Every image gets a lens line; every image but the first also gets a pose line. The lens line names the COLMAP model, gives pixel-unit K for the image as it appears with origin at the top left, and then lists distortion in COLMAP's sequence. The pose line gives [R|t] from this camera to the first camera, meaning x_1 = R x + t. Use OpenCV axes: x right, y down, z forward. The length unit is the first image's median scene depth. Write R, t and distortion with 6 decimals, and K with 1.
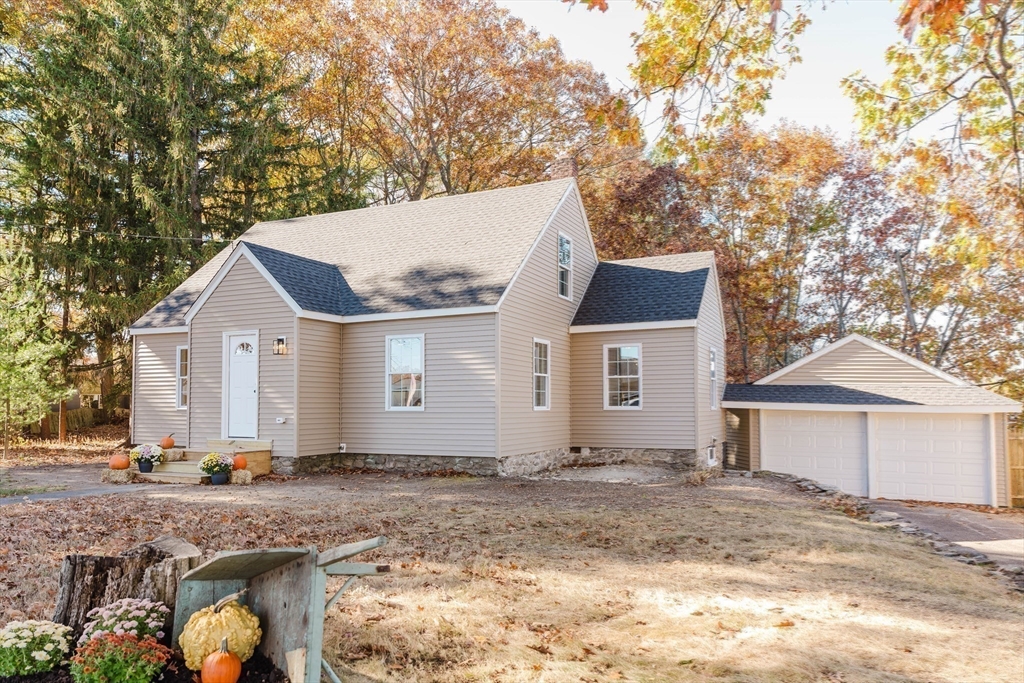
lens RADIAL K [[697.0, 0, 510.2], [0, 697.0, 371.5], [0, 0, 1]] dist [0.001954, 0.001098]
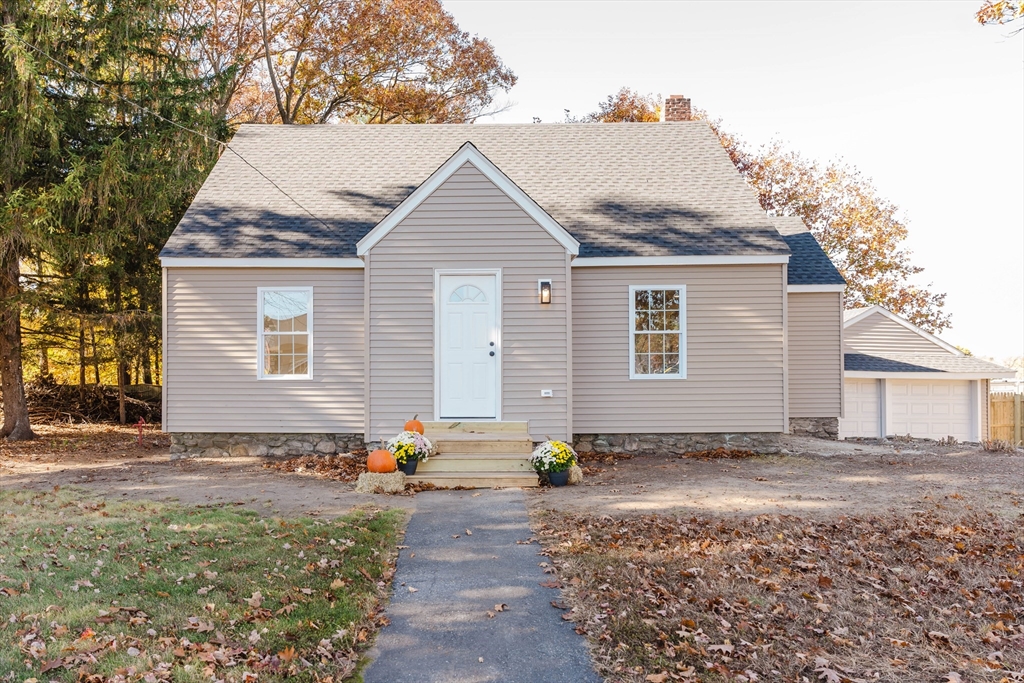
lens RADIAL K [[697.0, 0, 510.2], [0, 697.0, 371.5], [0, 0, 1]] dist [0.001954, 0.001098]
pose [[0.906581, -0.000910, 0.422031, -0.626108], [-0.018082, 0.998996, 0.040995, 0.016590], [-0.421645, -0.044797, 0.905654, 0.327286]]
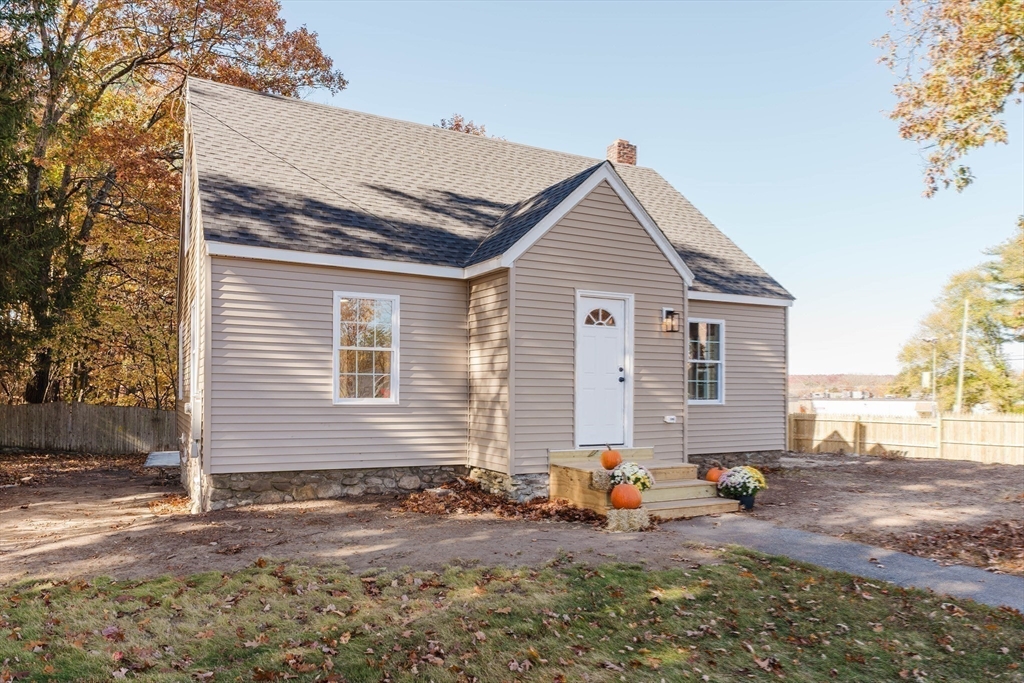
lens RADIAL K [[673.5, 0, 512.7], [0, 673.5, 388.3], [0, 0, 1]] dist [-0.003273, -0.001267]
pose [[0.608969, 0.008678, 0.793147, -0.906626], [-0.047686, 0.998532, 0.025688, 0.023460], [-0.791760, -0.053465, 0.608488, 0.612300]]
